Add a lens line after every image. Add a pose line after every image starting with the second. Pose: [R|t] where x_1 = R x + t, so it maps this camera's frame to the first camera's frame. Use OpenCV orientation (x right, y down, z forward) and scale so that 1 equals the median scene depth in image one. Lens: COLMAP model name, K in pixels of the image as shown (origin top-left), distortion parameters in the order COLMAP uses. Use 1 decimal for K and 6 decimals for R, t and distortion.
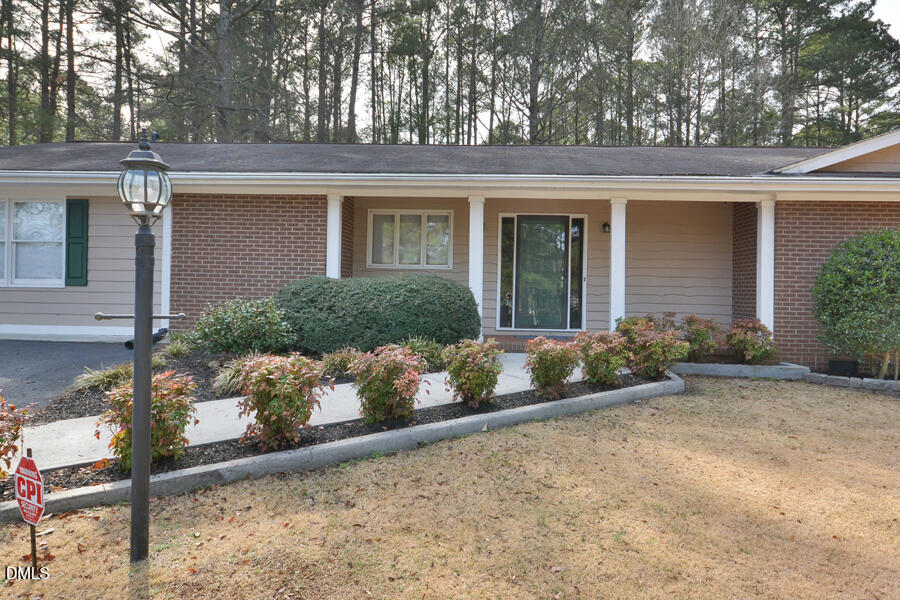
lens RADIAL K [[513.4, 0, 450.0], [0, 513.4, 300.0], [0, 0, 1]] dist [-0.001142, -0.000245]
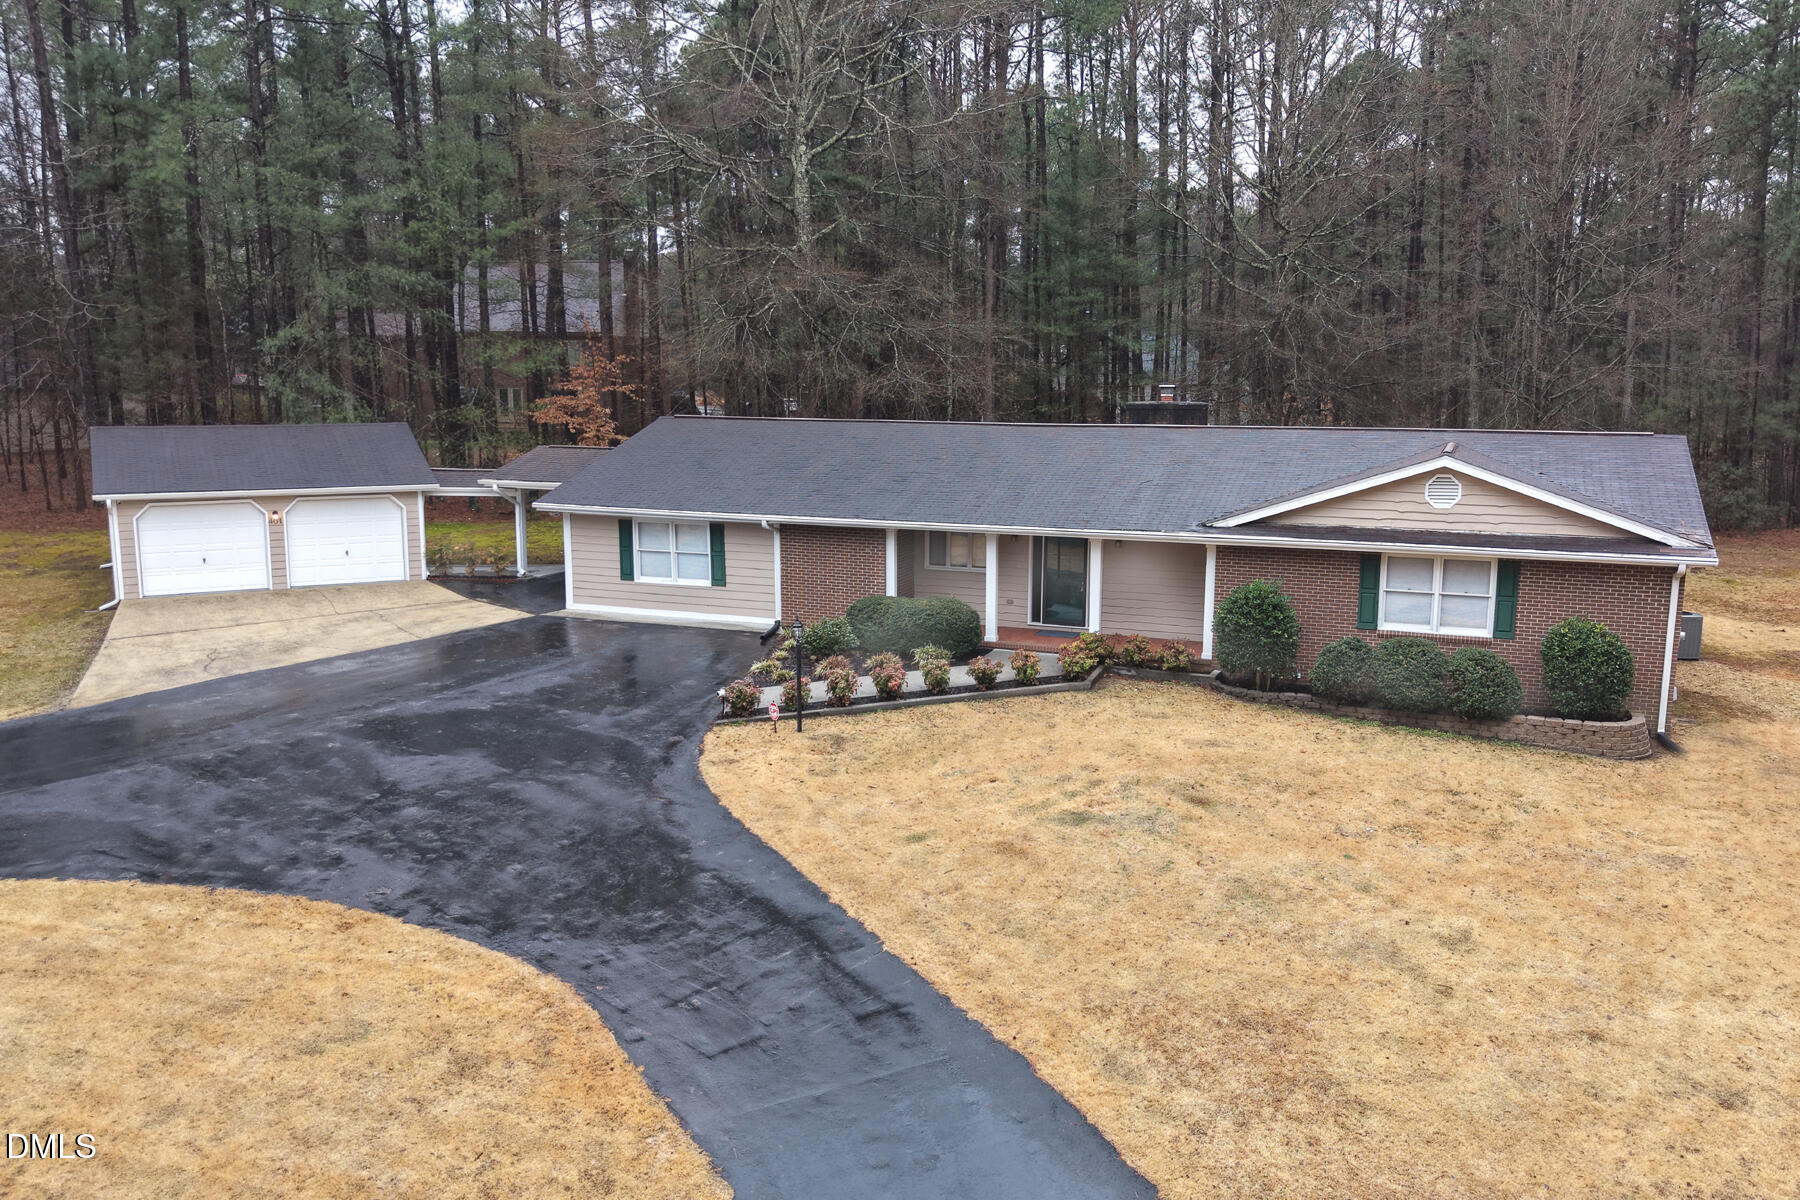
lens RADIAL K [[1256.7, 0, 900.0], [0, 1256.7, 600.0], [0, 0, 1]] dist [-0.003087, -0.001533]
pose [[0.935462, 0.031328, -0.352037, 0.932814], [0.023710, 0.988257, 0.150949, -0.506412], [0.352632, -0.149554, 0.923734, -1.998223]]
